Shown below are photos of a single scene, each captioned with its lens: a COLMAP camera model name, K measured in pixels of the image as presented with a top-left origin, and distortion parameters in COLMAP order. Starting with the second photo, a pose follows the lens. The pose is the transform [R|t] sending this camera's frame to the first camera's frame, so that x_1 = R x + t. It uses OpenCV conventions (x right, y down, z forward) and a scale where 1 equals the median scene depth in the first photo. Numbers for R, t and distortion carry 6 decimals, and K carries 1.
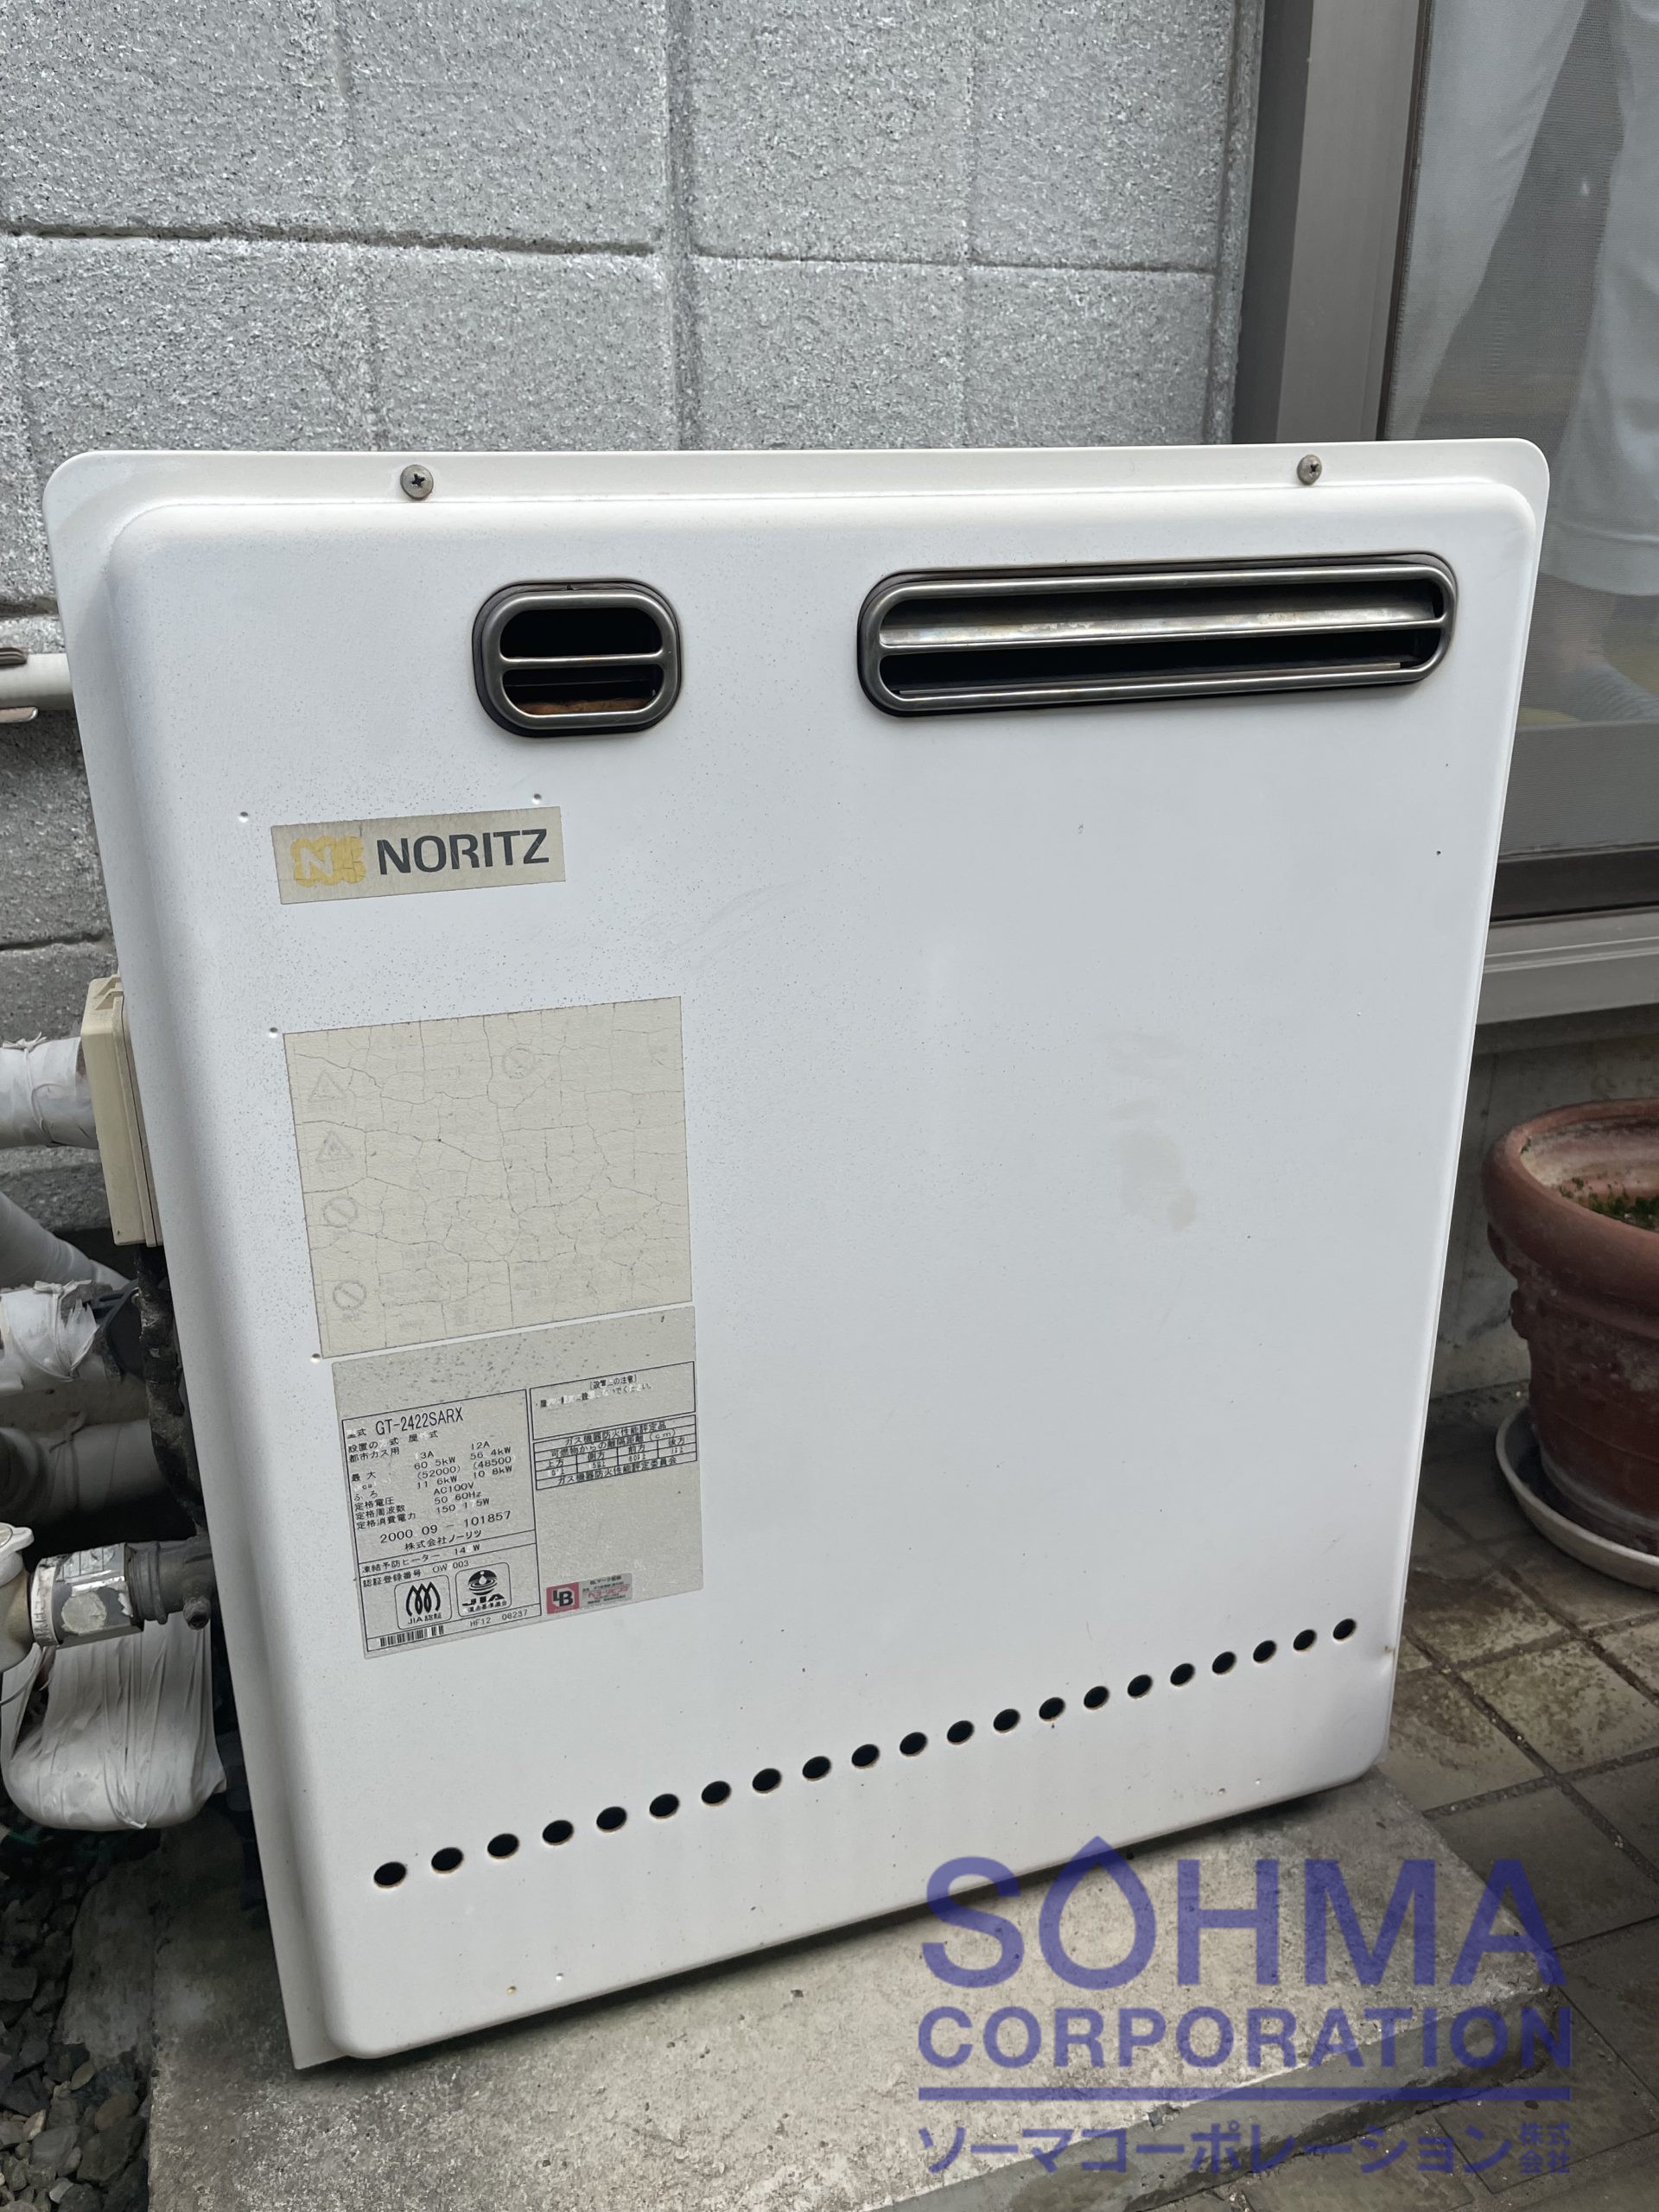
lens RADIAL K [[1654.5, 0, 829.5], [0, 1654.5, 1106.0], [0, 0, 1]] dist [0.106543, -0.126746]
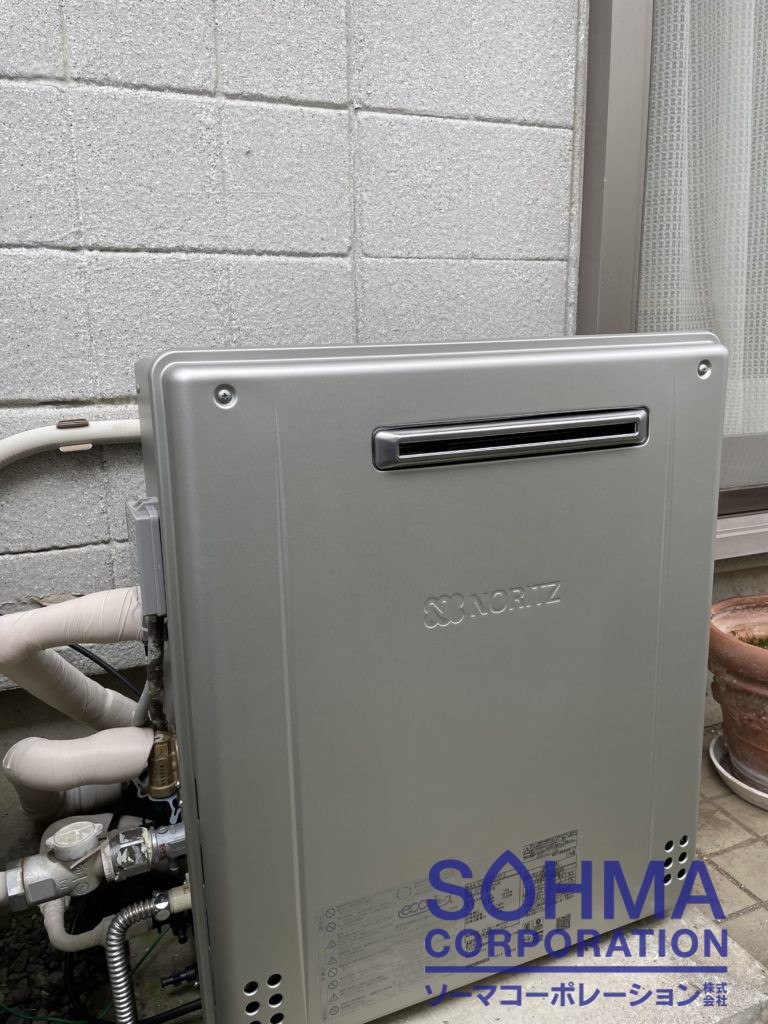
lens RADIAL K [[765.9, 0, 384.0], [0, 765.9, 512.0], [0, 0, 1]] dist [0.106543, -0.126746]
pose [[0.997827, -0.027069, 0.060070, -0.121557], [0.035009, 0.990181, -0.135337, 0.013591], [-0.055817, 0.137146, 0.988977, -0.057524]]
